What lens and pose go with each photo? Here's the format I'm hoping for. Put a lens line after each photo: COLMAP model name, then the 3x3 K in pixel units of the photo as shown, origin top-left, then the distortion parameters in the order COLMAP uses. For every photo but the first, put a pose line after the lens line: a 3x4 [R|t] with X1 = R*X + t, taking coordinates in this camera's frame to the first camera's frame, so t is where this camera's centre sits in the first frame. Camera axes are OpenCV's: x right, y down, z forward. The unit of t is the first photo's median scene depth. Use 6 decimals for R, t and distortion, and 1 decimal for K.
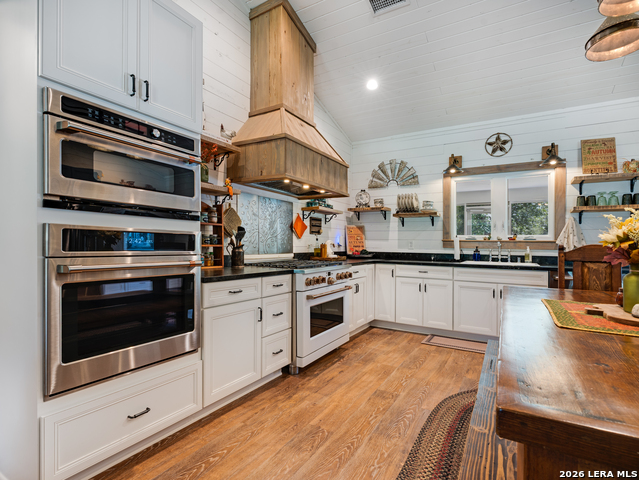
lens RADIAL K [[327.9, 0, 319.2], [0, 327.9, 248.1], [0, 0, 1]] dist [-0.002786, -0.000143]
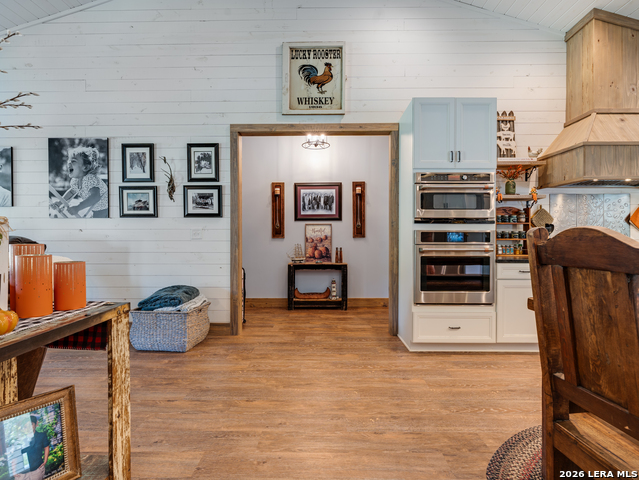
lens RADIAL K [[327.9, 0, 319.2], [0, 327.9, 248.1], [0, 0, 1]] dist [-0.002786, -0.000143]
pose [[0.497146, 0.009779, -0.867612, 0.431508], [-0.000611, 0.999940, 0.010921, 0.013895], [0.867667, -0.004899, 0.497122, -0.384362]]
